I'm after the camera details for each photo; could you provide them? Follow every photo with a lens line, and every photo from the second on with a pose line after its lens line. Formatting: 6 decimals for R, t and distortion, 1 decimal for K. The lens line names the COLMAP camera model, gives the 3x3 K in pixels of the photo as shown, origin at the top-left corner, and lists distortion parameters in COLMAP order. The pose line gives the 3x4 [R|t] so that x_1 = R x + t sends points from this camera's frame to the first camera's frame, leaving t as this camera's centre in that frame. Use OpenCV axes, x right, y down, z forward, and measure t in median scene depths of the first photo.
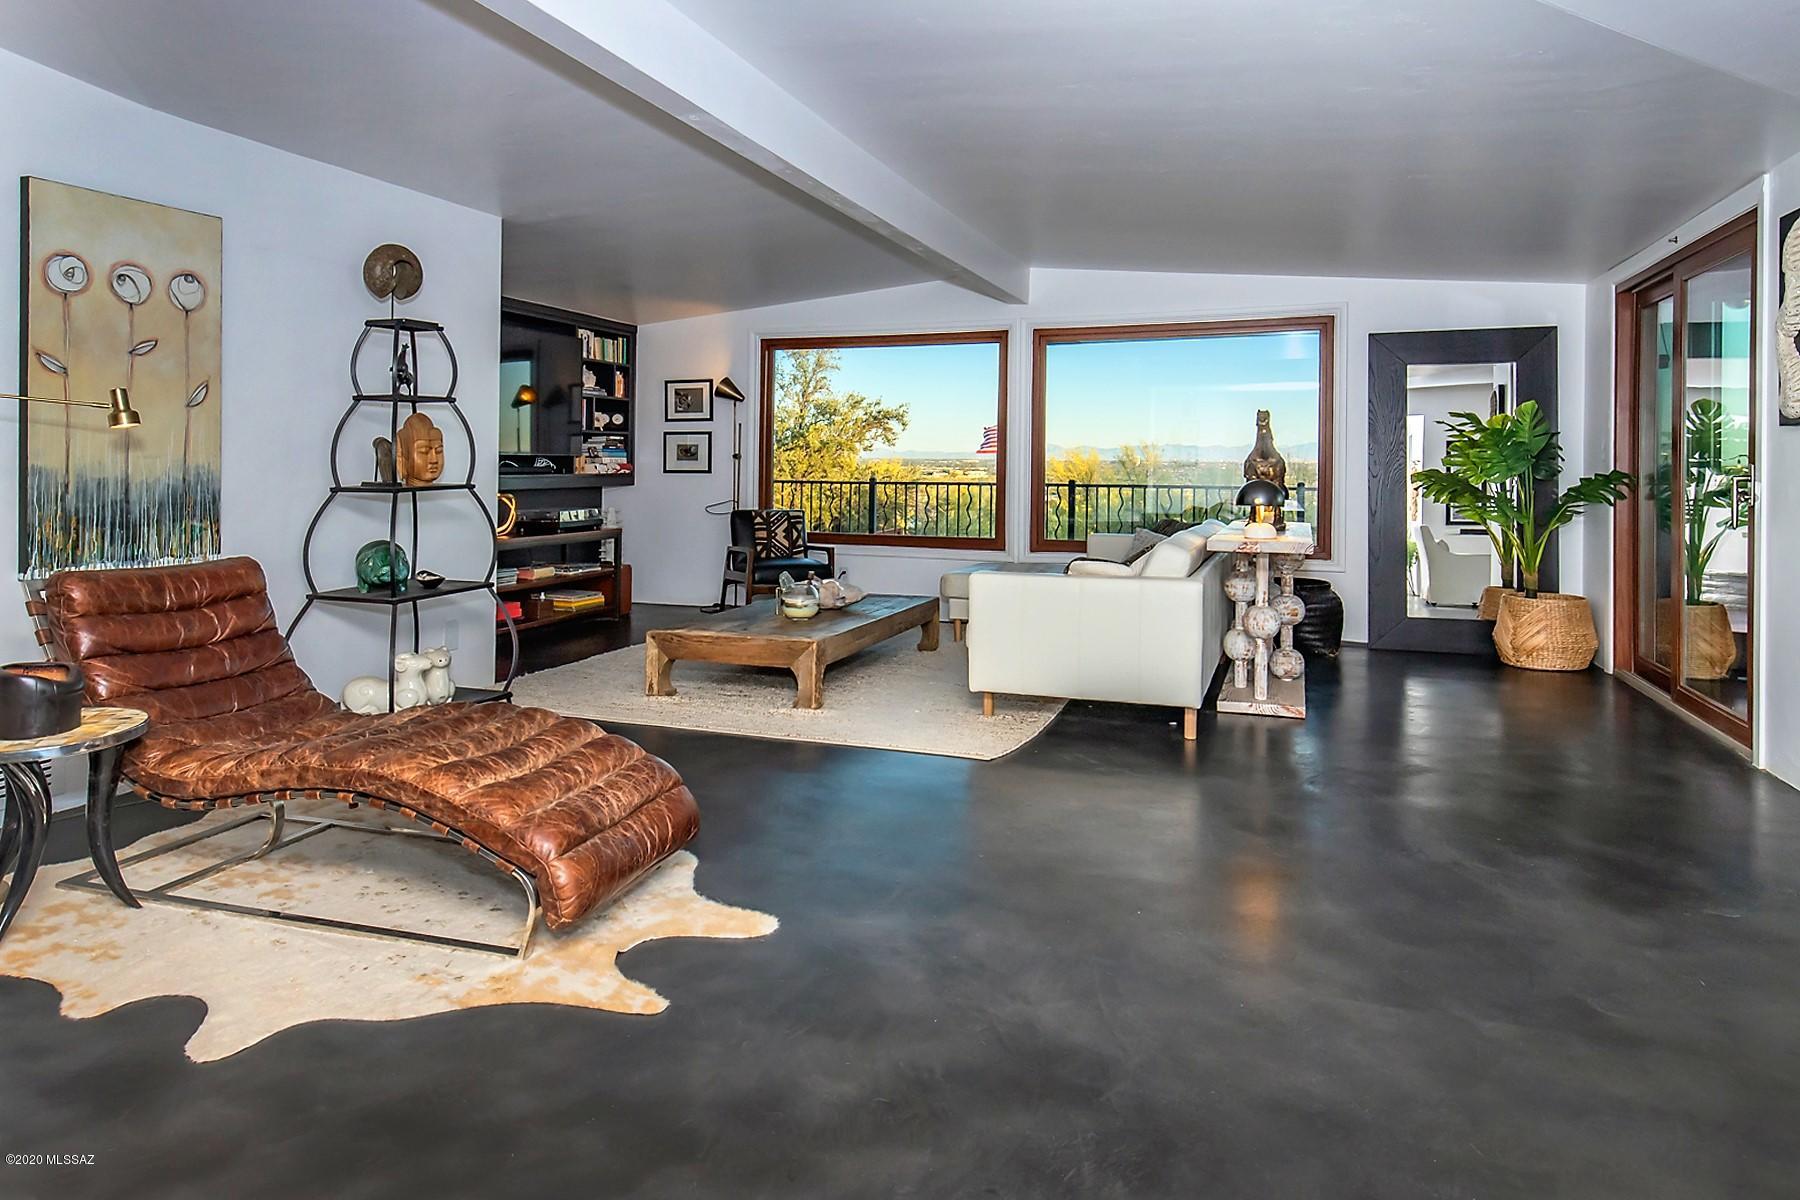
lens RADIAL K [[1030.0, 0, 796.3], [0, 1030.0, 496.4], [0, 0, 1]] dist [0.004231, 0.000111]
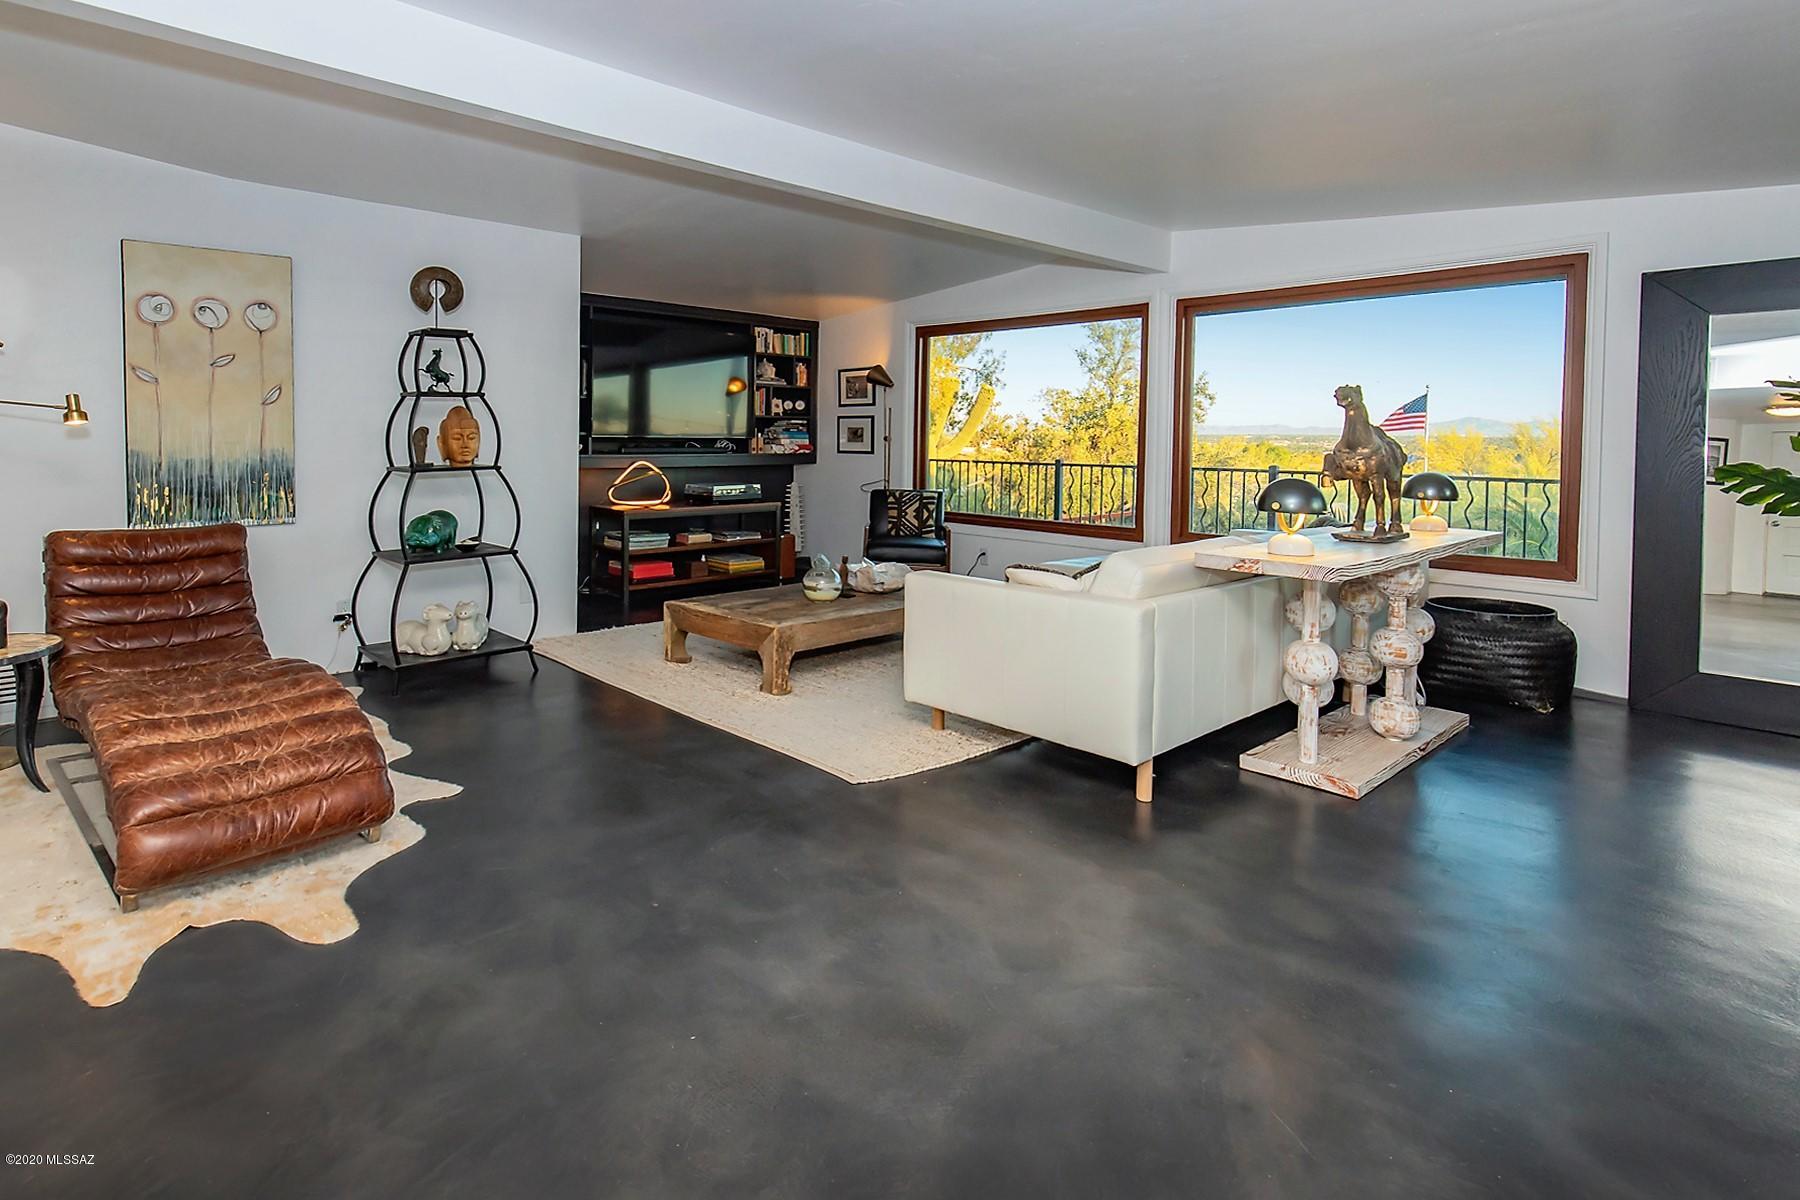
lens RADIAL K [[846.0, 0, 804.2], [0, 846.0, 480.9], [0, 0, 1]] dist [0.004536, 0.000727]
pose [[0.893010, 0.026520, -0.449254, 0.293304], [-0.017908, 0.999566, 0.023410, -0.015930], [0.449680, -0.012860, 0.893097, 0.199616]]
